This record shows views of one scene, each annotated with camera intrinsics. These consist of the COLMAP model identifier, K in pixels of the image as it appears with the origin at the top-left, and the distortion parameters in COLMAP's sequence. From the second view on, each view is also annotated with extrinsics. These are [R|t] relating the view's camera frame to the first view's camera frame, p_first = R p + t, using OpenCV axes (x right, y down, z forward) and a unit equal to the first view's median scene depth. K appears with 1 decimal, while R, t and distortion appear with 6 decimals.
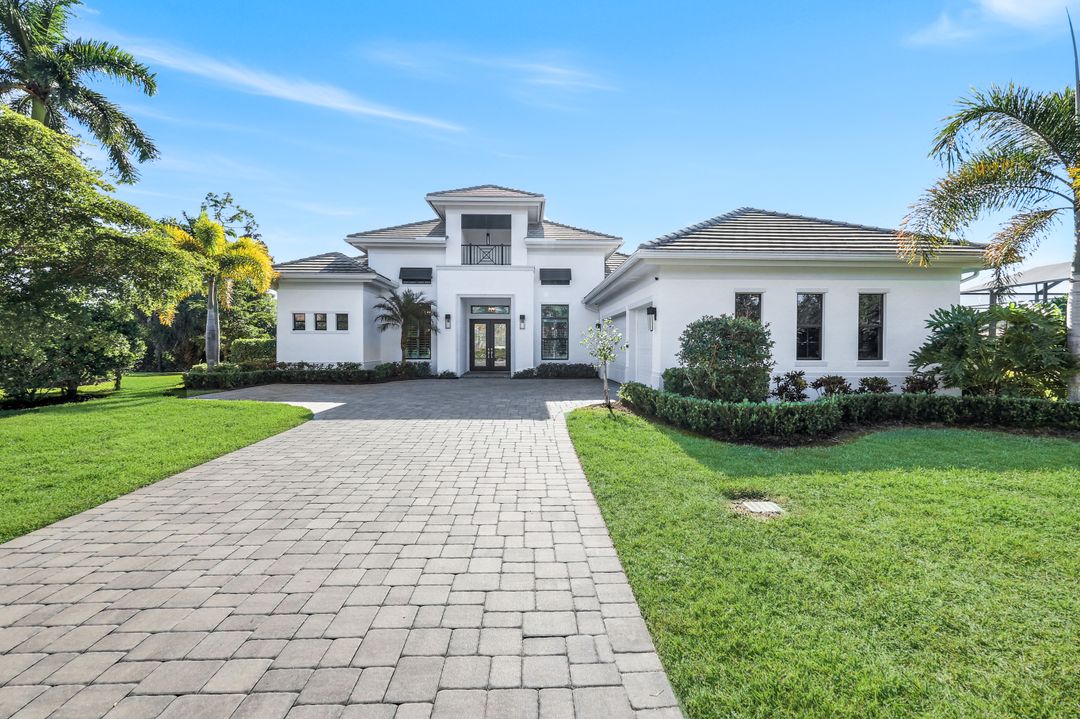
lens RADIAL K [[471.5, 0, 540.7], [0, 471.5, 348.8], [0, 0, 1]] dist [0.001483, 0.000182]
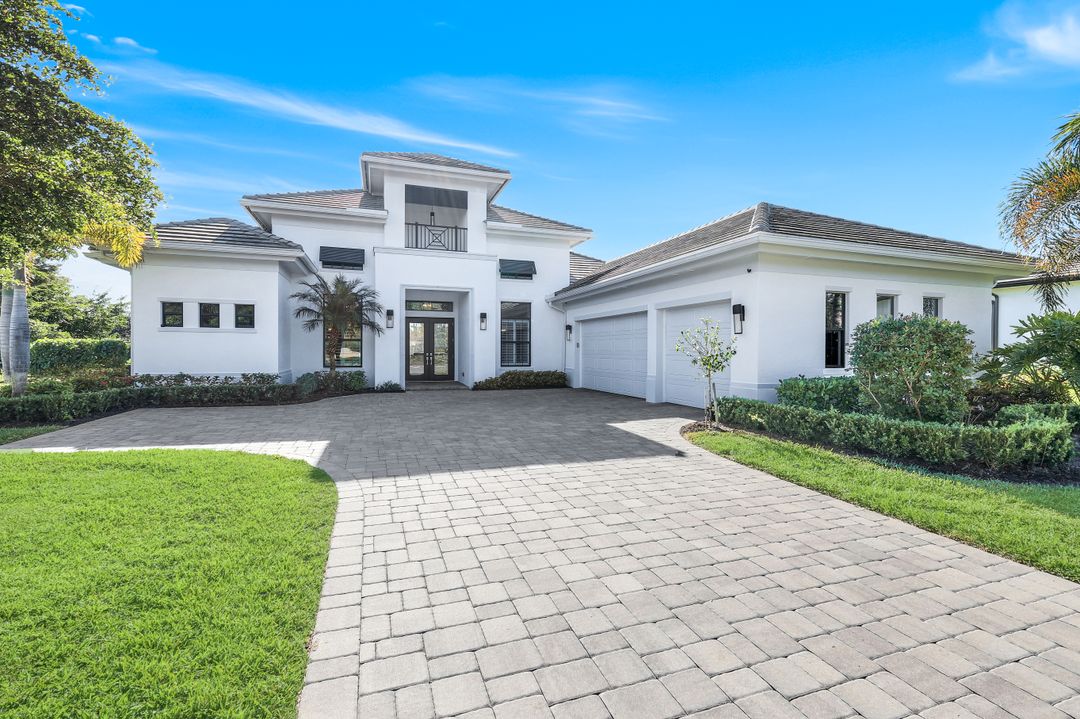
lens RADIAL K [[471.5, 0, 540.7], [0, 471.5, 348.8], [0, 0, 1]] dist [0.001483, 0.000182]
pose [[0.952020, 0.002255, 0.306027, -0.193382], [-0.000384, 0.999981, -0.006173, -0.003403], [-0.306035, 0.005759, 0.952003, 0.174407]]
